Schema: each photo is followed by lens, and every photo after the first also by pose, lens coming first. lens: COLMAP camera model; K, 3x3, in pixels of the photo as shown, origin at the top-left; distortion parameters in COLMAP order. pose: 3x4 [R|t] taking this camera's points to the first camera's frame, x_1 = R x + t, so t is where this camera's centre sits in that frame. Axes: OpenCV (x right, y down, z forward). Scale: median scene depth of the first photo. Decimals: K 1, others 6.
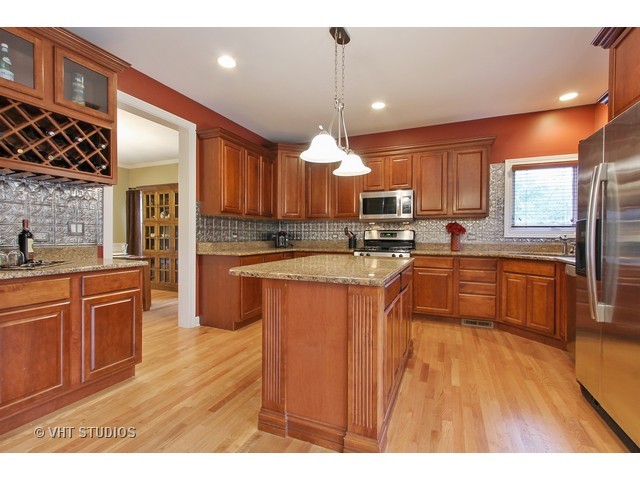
lens RADIAL K [[296.8, 0, 319.5], [0, 296.8, 238.7], [0, 0, 1]] dist [0.000724, -0.000014]
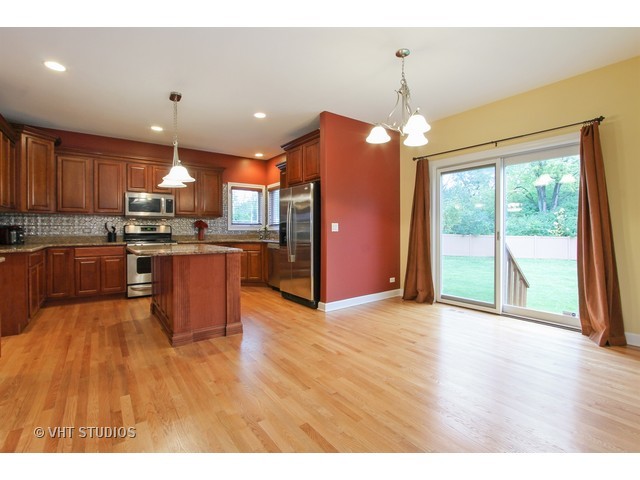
lens RADIAL K [[296.8, 0, 319.5], [0, 296.8, 238.7], [0, 0, 1]] dist [0.000724, -0.000014]
pose [[0.499329, -0.031274, 0.865848, -0.518920], [0.014427, 0.999510, 0.027782, 0.002304], [-0.866292, -0.001381, 0.499536, -0.225907]]
